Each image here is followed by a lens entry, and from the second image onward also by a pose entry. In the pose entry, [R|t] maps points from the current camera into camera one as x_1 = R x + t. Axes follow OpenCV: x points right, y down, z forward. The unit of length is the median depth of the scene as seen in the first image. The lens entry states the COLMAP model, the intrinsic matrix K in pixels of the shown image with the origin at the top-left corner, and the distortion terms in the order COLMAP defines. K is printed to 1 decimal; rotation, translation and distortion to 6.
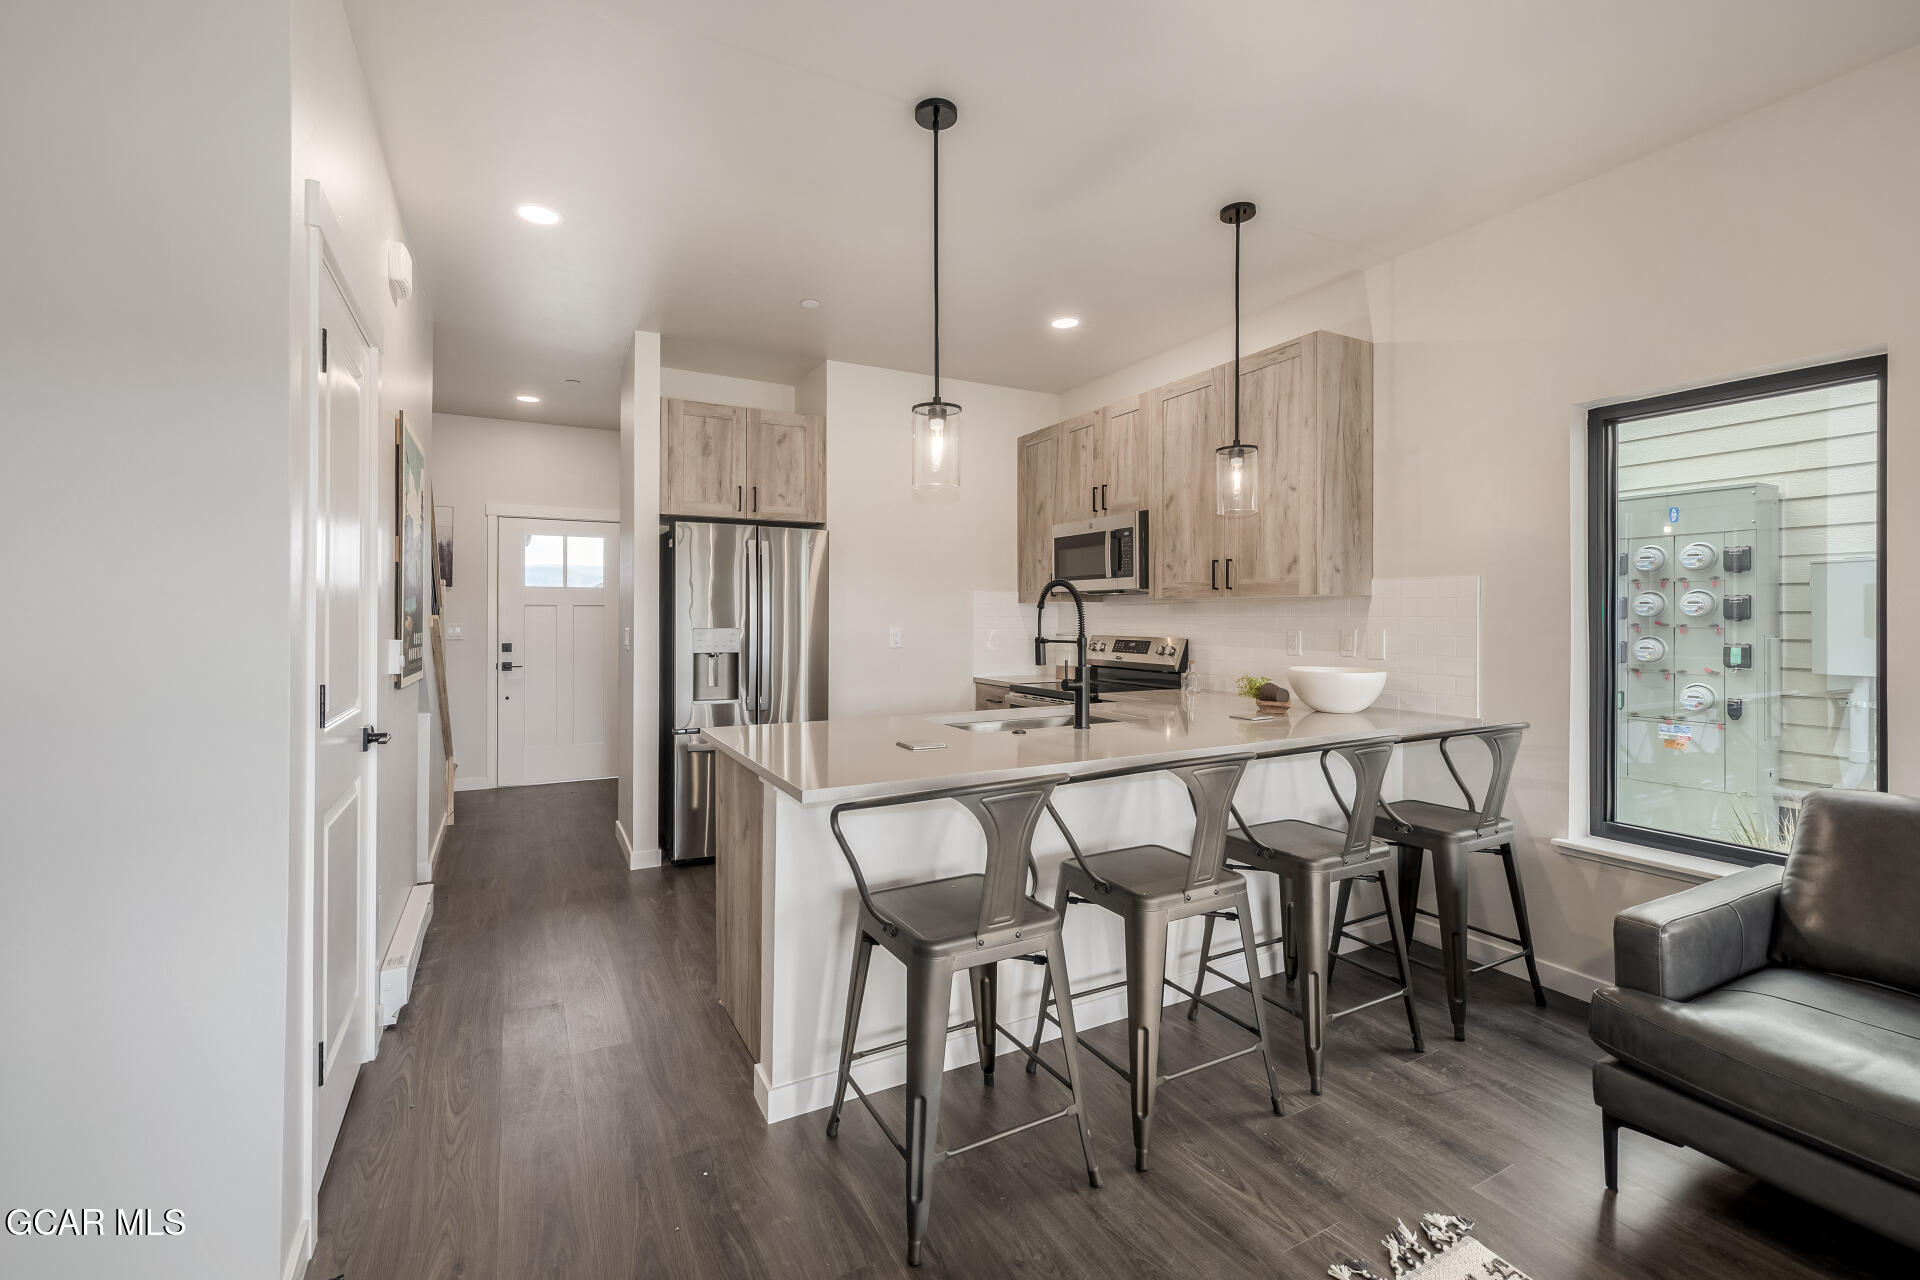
lens RADIAL K [[816.1, 0, 954.9], [0, 816.1, 612.7], [0, 0, 1]] dist [-0.001942, 0.002562]
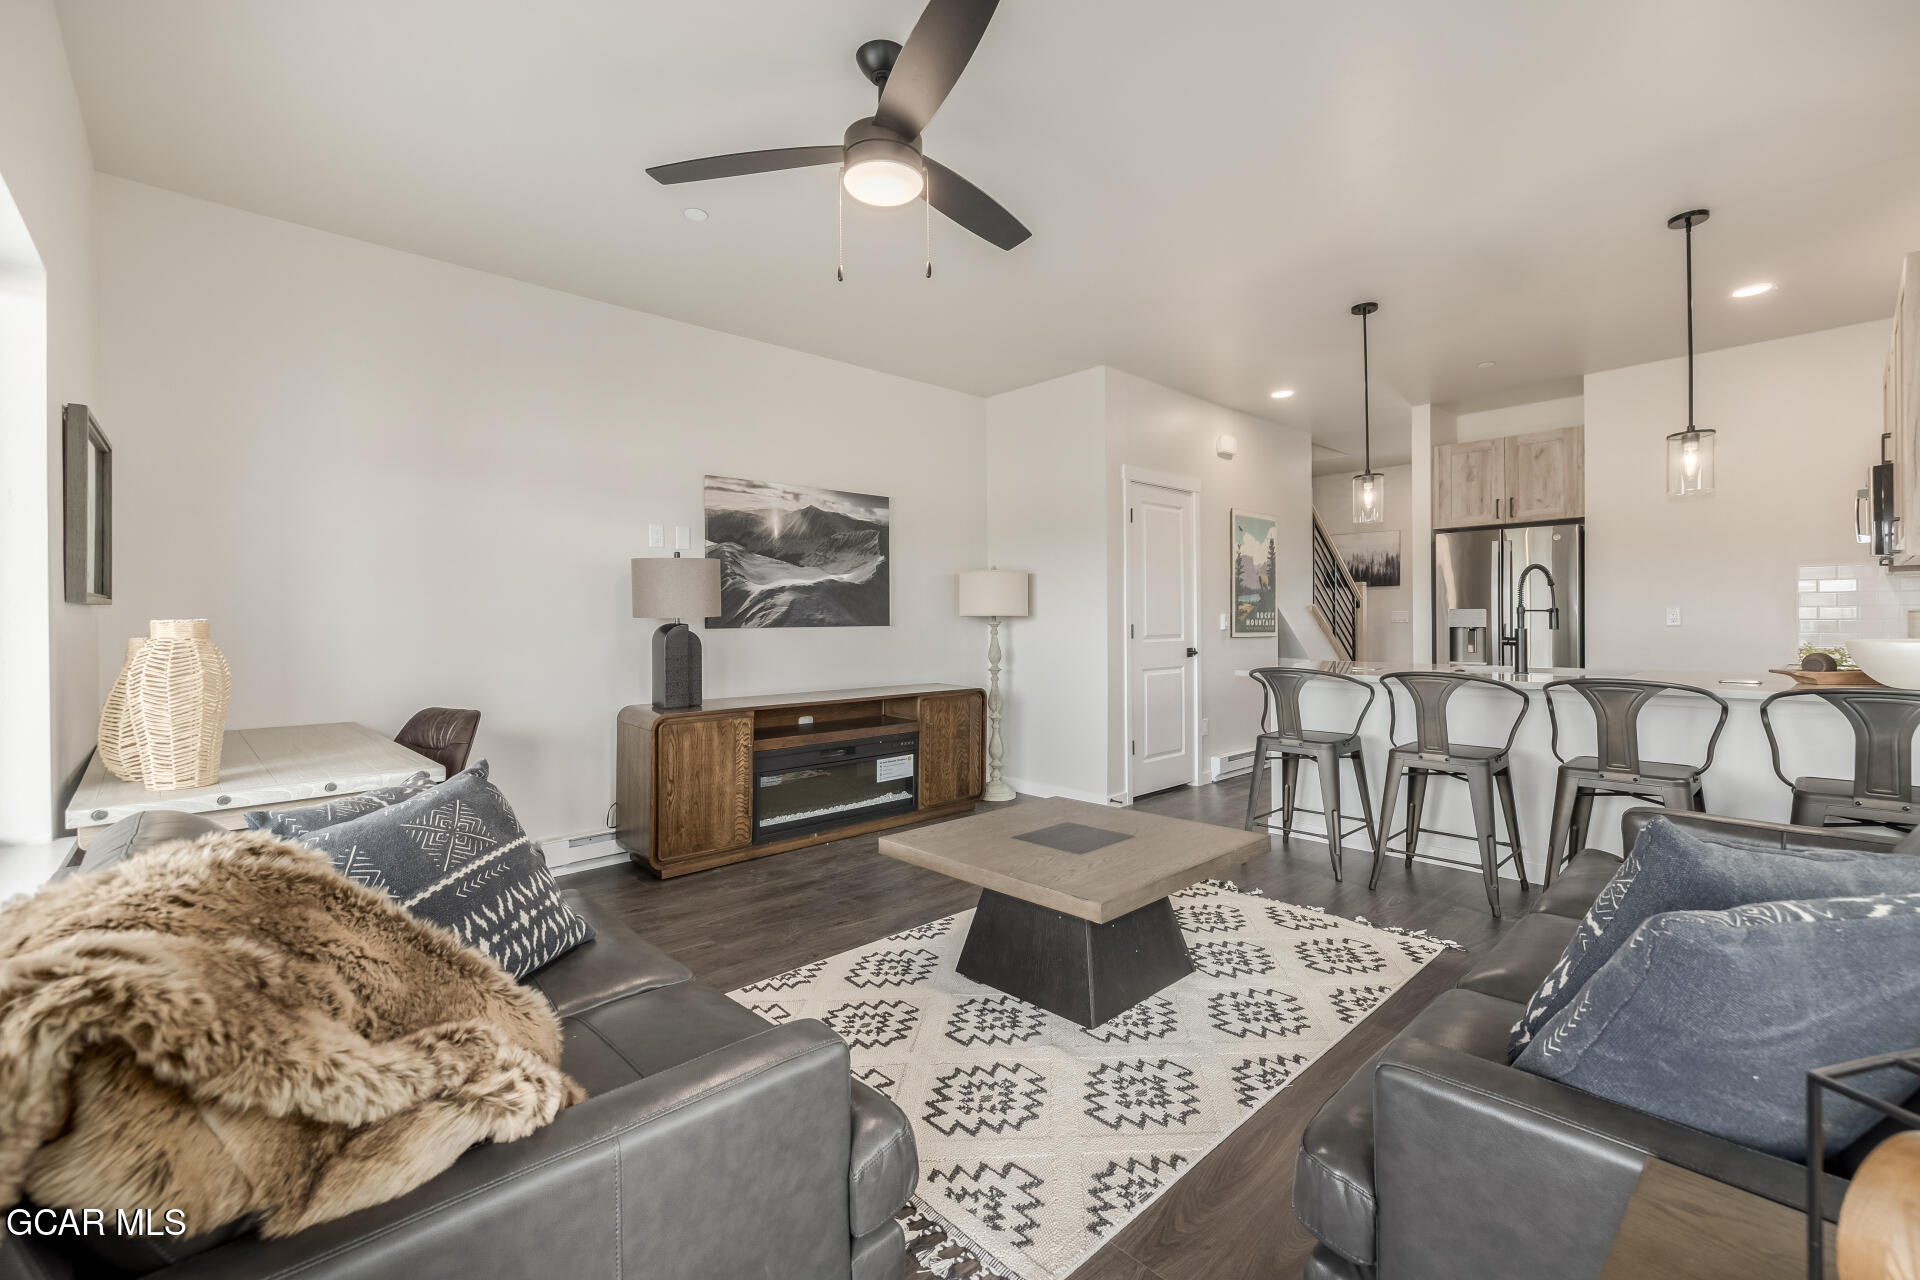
lens RADIAL K [[816.1, 0, 962.0], [0, 816.1, 637.0], [0, 0, 1]] dist [-0.001942, 0.002562]
pose [[0.253989, 0.013649, -0.967111, 0.985059], [0.015731, 0.999710, 0.018241, 0.033215], [0.967079, -0.019846, 0.253701, -0.194527]]
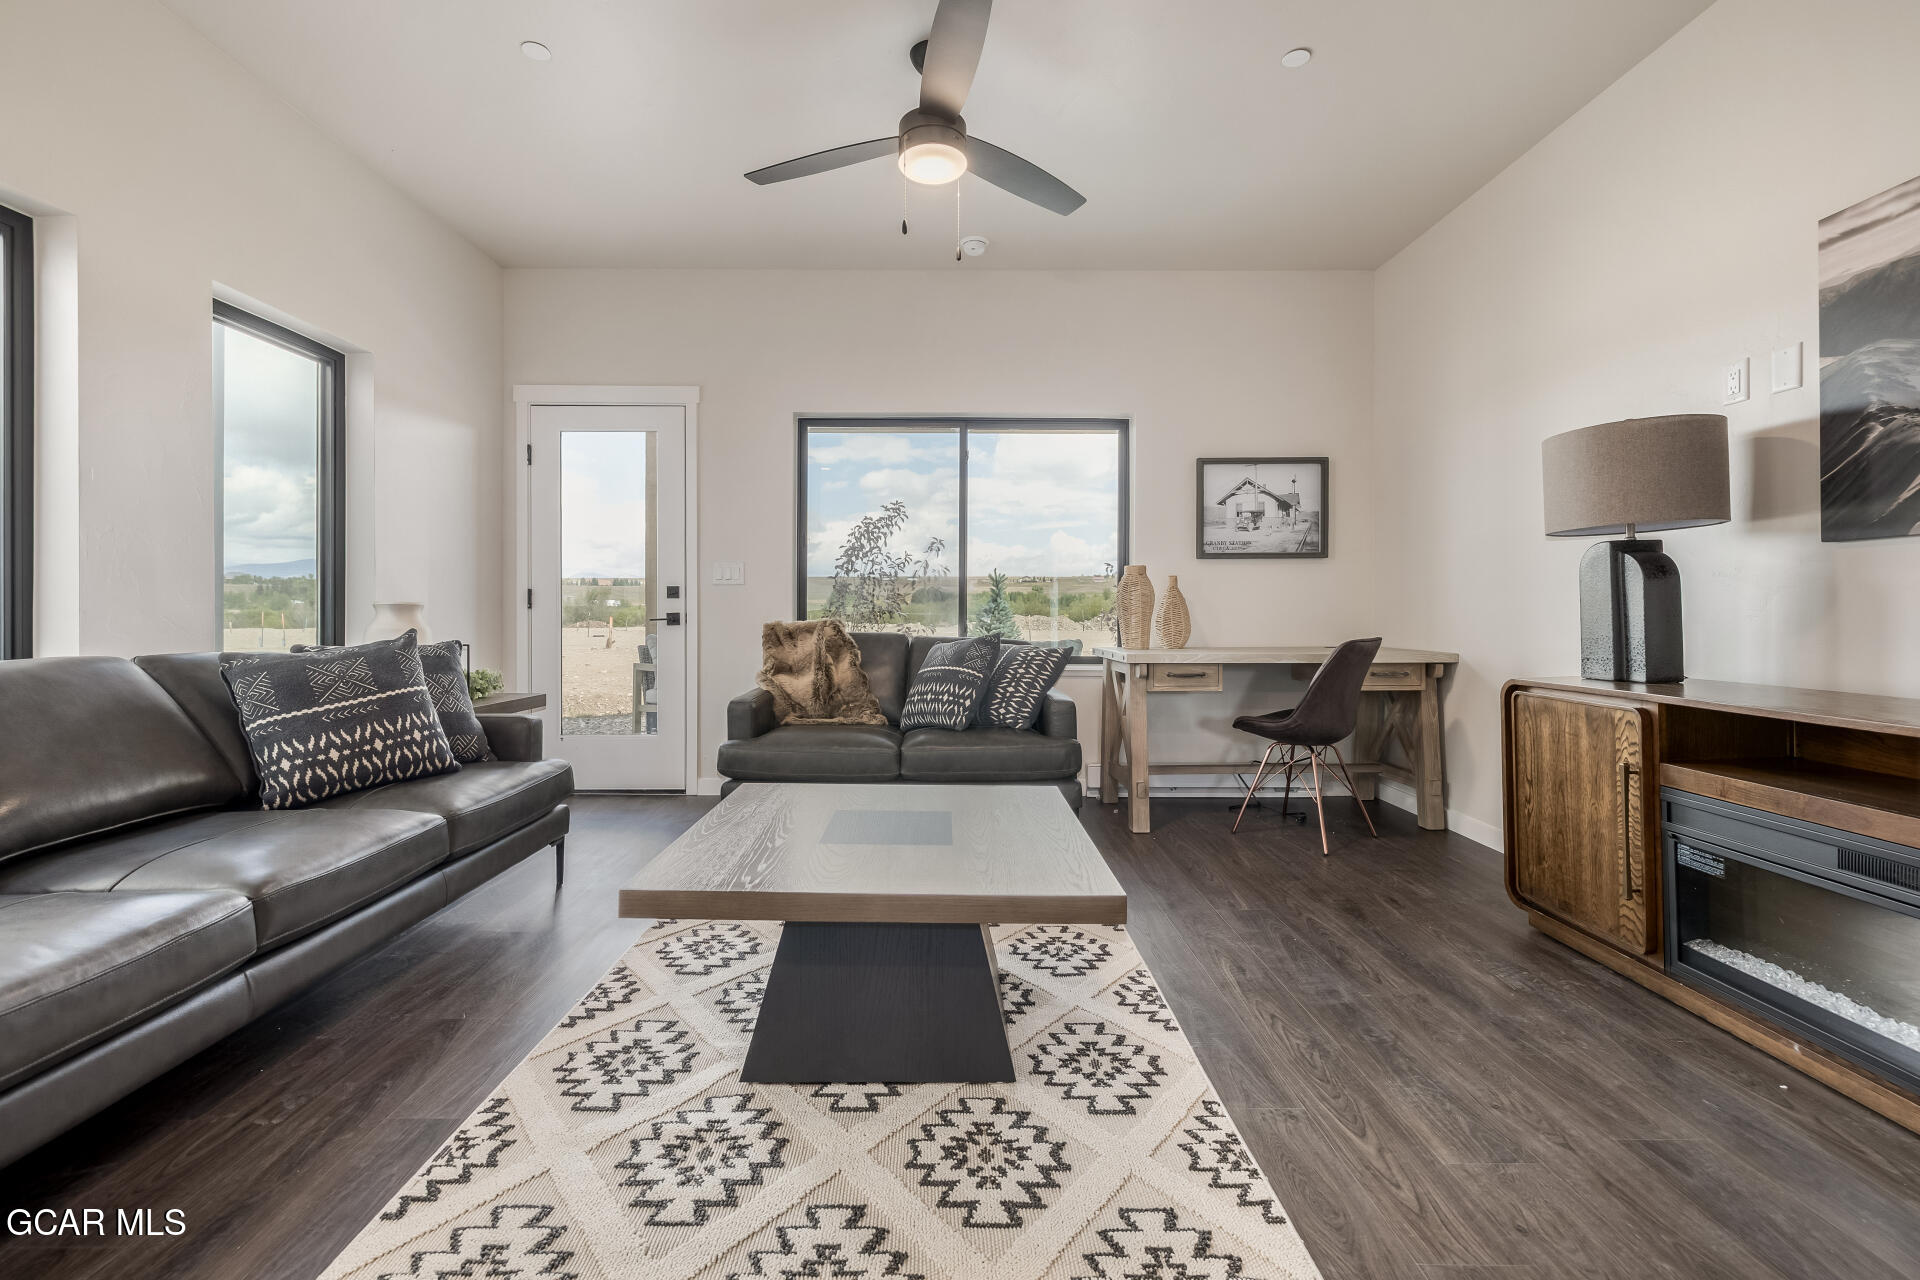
lens RADIAL K [[816.1, 0, 949.6], [0, 816.1, 610.4], [0, 0, 1]] dist [-0.001942, 0.002562]
pose [[-0.879949, -0.004655, 0.475045, -0.031991], [-0.008444, 0.999947, -0.005843, 0.095417], [-0.474993, -0.009153, -0.879942, 0.563399]]
